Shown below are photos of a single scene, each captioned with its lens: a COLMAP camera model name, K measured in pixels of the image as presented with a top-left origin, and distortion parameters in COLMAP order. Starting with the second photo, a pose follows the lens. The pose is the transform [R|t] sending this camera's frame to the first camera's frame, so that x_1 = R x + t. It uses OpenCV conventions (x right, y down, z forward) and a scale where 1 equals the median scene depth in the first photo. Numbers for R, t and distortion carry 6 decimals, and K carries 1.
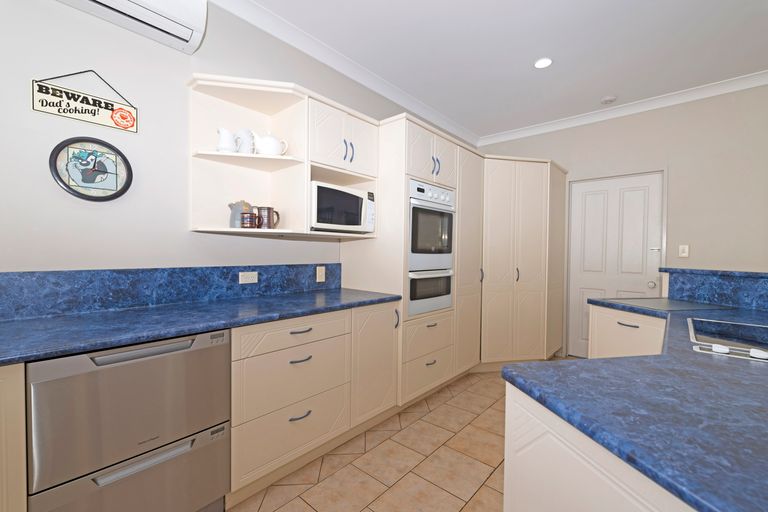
lens RADIAL K [[332.1, 0, 384.1], [0, 332.1, 256.0], [0, 0, 1]] dist [-0.000148, -0.000661]
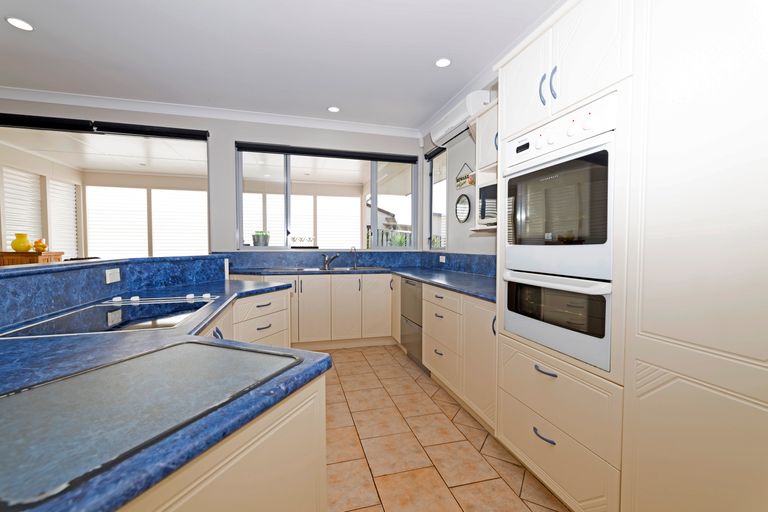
lens RADIAL K [[332.1, 0, 384.7], [0, 332.1, 253.9], [0, 0, 1]] dist [-0.000148, -0.000661]
pose [[-0.548309, 0.013154, -0.836172, 0.989904], [-0.014064, 0.999590, 0.024947, -0.003044], [0.836157, 0.025439, -0.547899, 1.389710]]
